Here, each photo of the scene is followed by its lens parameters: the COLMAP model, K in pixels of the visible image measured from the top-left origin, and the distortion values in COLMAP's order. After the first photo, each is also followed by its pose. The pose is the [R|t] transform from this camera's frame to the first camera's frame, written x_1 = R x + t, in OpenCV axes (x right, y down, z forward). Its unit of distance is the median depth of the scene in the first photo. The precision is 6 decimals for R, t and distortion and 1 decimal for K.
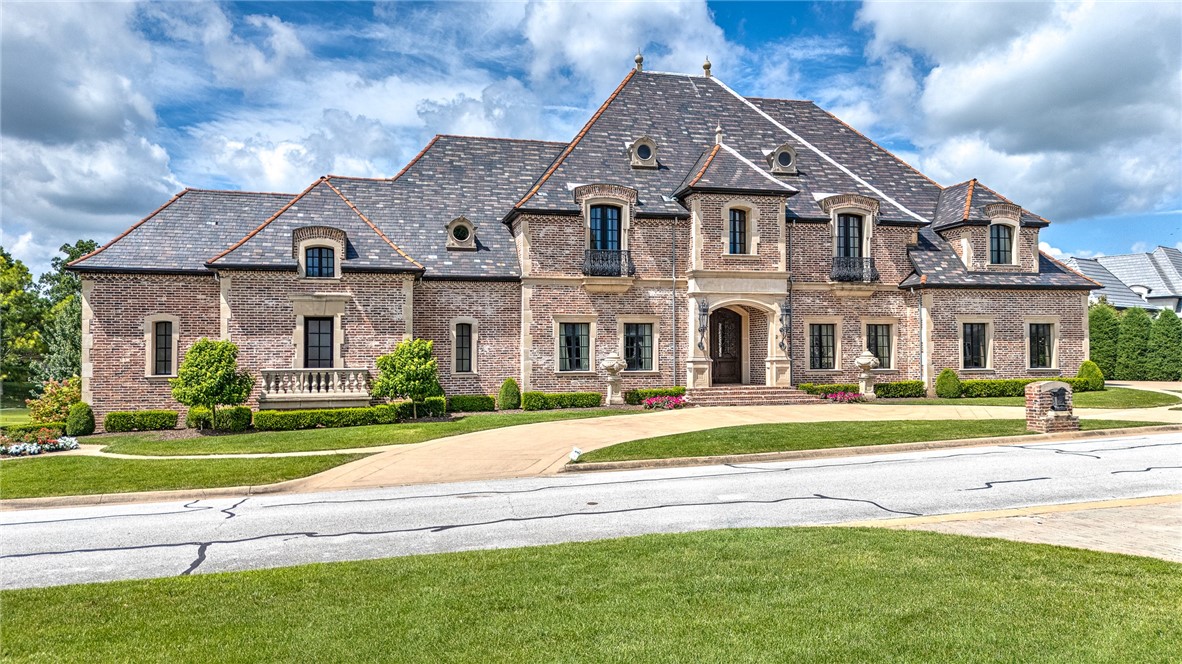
lens RADIAL K [[864.8, 0, 587.2], [0, 864.8, 336.2], [0, 0, 1]] dist [0.071886, -0.091320]
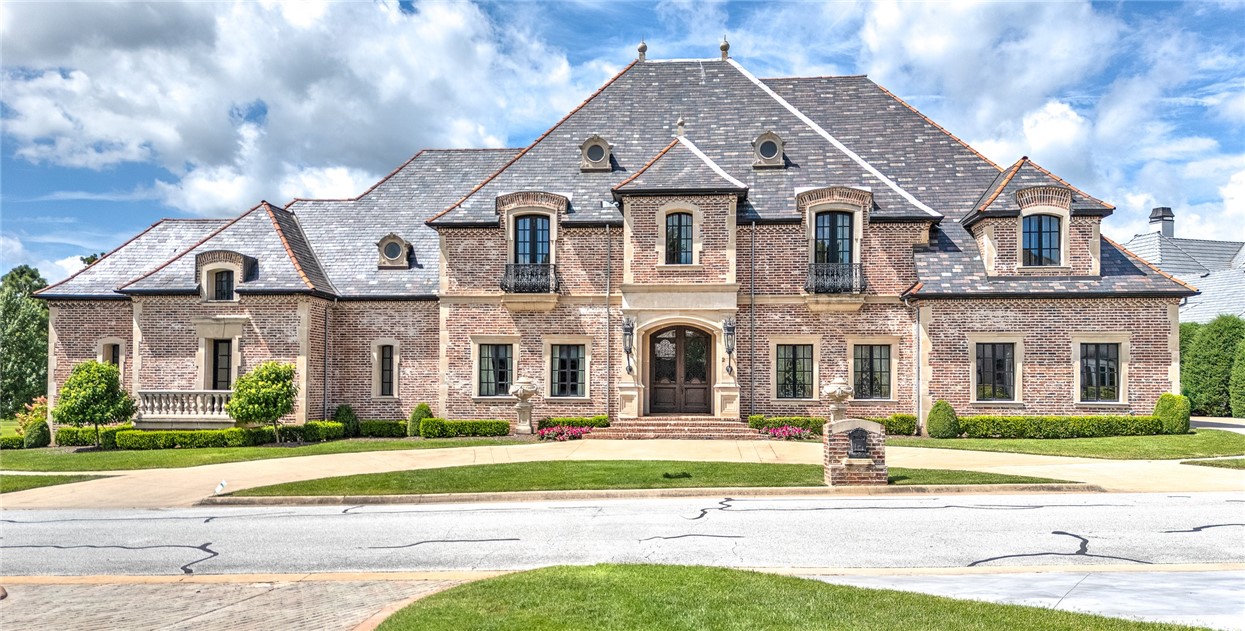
lens RADIAL K [[925.6, 0, 622.2], [0, 925.6, 358.5], [0, 0, 1]] dist [0.048613, -0.004144]
pose [[0.943334, 0.002297, -0.331836, 0.429858], [-0.001230, 0.999993, 0.003425, -0.003575], [0.331842, -0.002823, 0.943331, 0.109609]]
